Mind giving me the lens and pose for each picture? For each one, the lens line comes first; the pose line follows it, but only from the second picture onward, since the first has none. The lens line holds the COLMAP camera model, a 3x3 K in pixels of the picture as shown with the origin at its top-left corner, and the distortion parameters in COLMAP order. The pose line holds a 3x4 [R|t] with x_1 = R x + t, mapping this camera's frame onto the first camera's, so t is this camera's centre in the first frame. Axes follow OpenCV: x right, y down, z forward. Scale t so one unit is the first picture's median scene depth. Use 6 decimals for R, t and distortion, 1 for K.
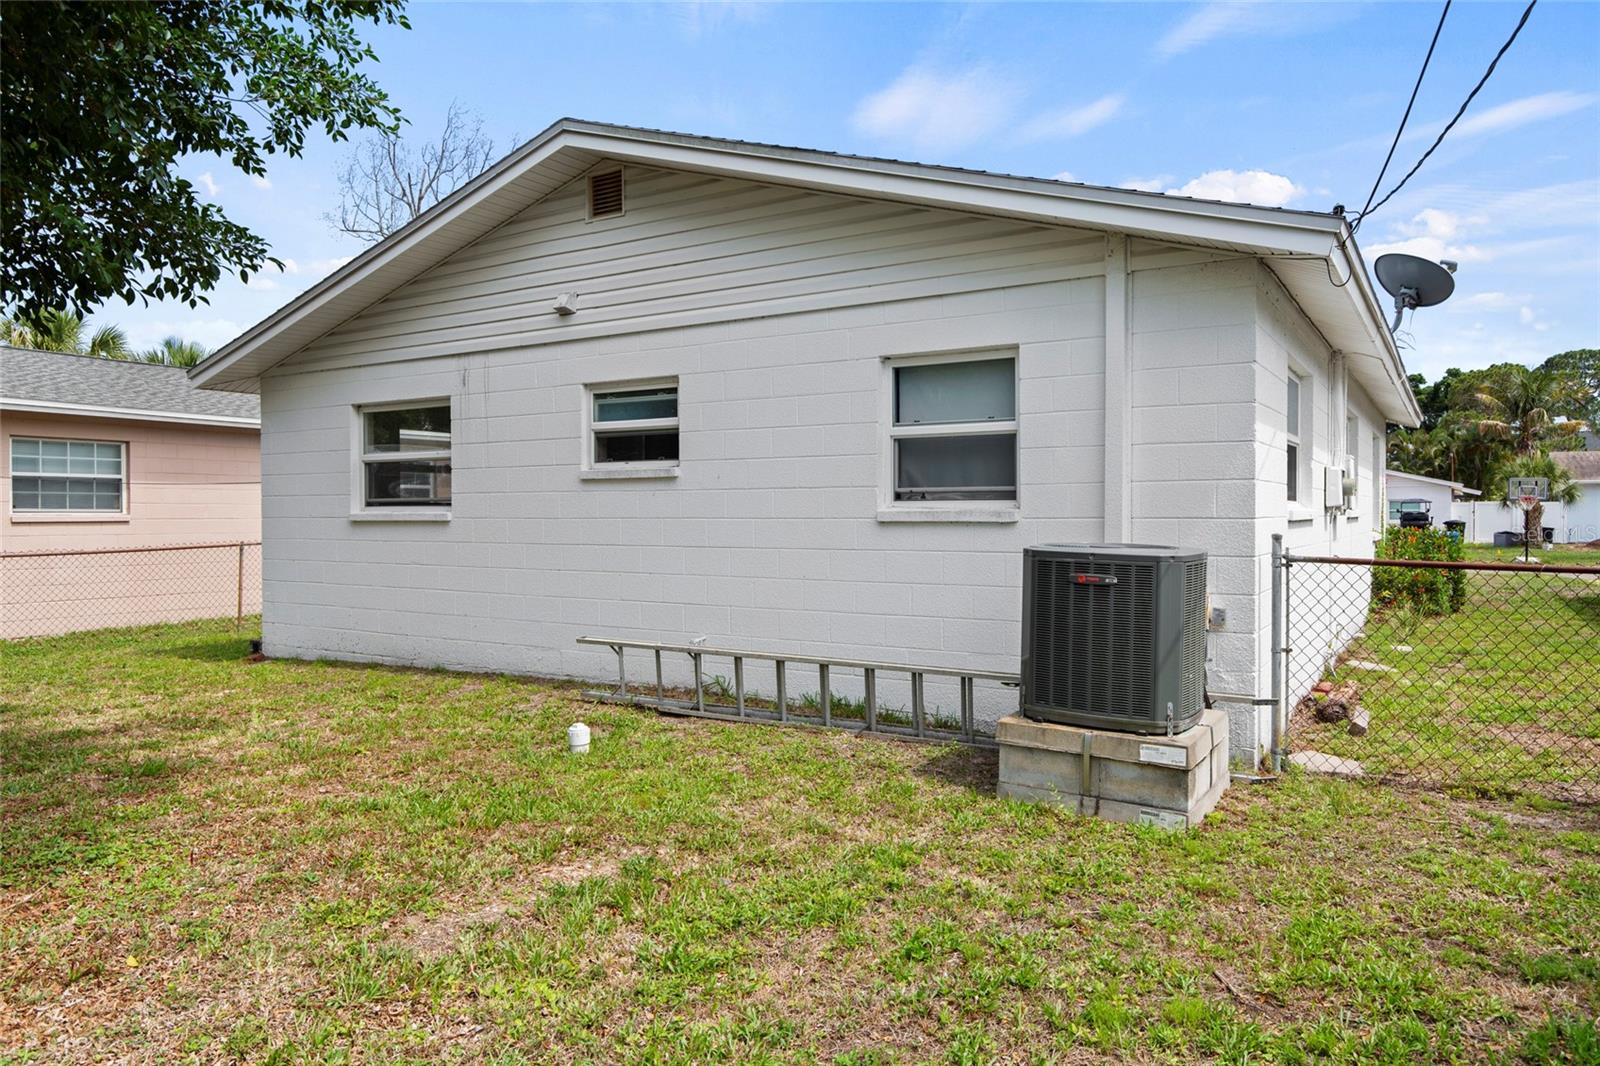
lens RADIAL K [[1051.9, 0, 800.0], [0, 1051.9, 533.0], [0, 0, 1]] dist [0.004146, -0.000535]
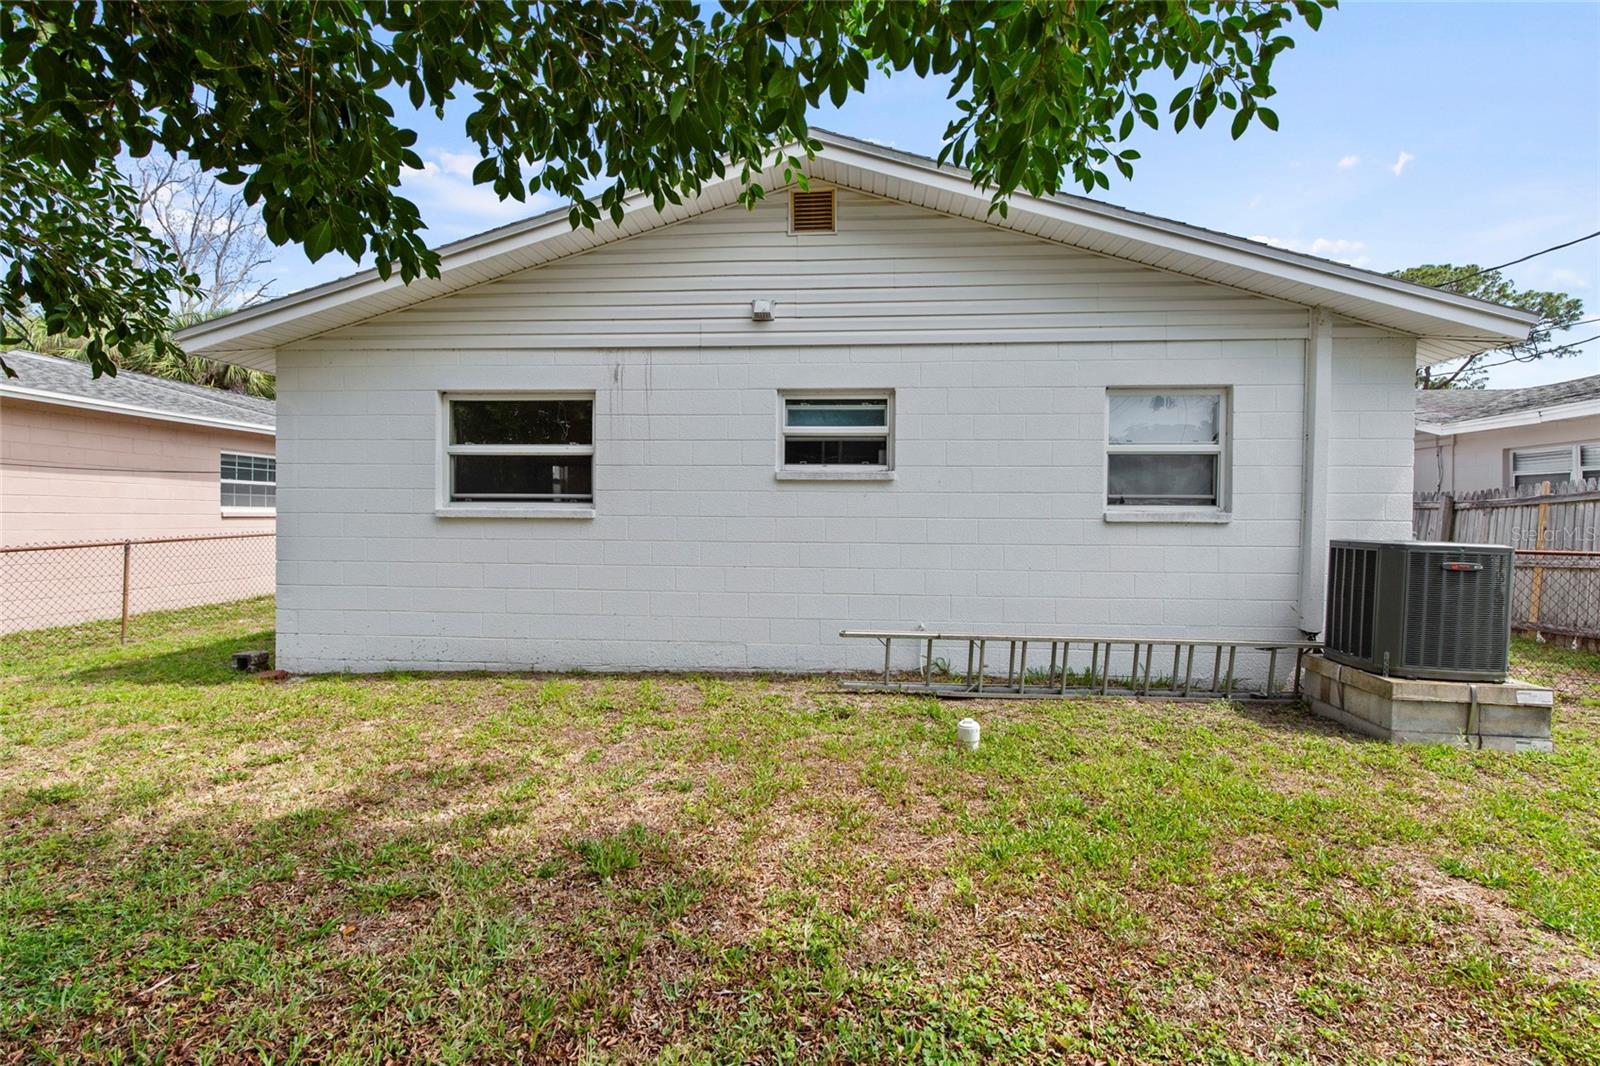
lens RADIAL K [[735.2, 0, 800.0], [0, 735.2, 533.0], [0, 0, 1]] dist [0.010807, 0.000169]
pose [[0.887106, -0.004706, 0.461541, -0.547110], [0.000351, 0.999955, 0.009522, -0.005256], [-0.461565, -0.008285, 0.887068, 0.351280]]
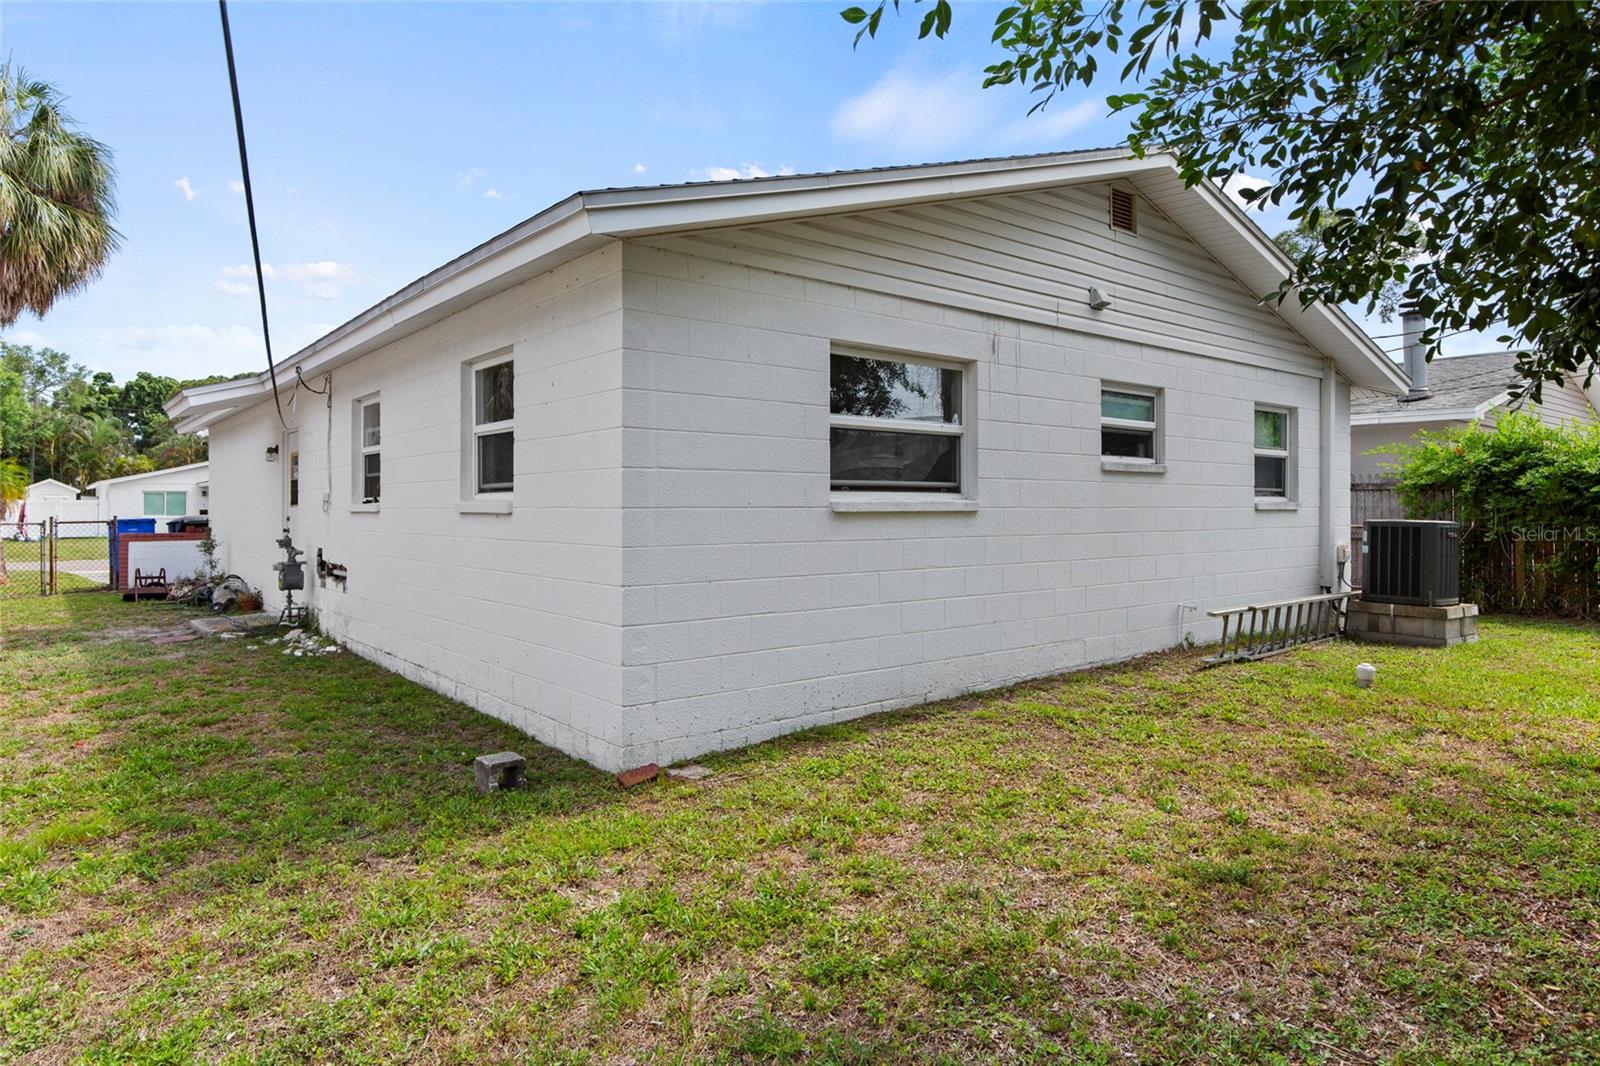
lens RADIAL K [[951.0, 0, 799.7], [0, 951.0, 501.6], [0, 0, 1]] dist [0.000234, -0.000146]
pose [[0.323067, 0.000083, 0.946376, -1.247166], [0.009758, 0.999947, -0.003418, -0.020772], [-0.946326, 0.010339, 0.323049, 1.022628]]
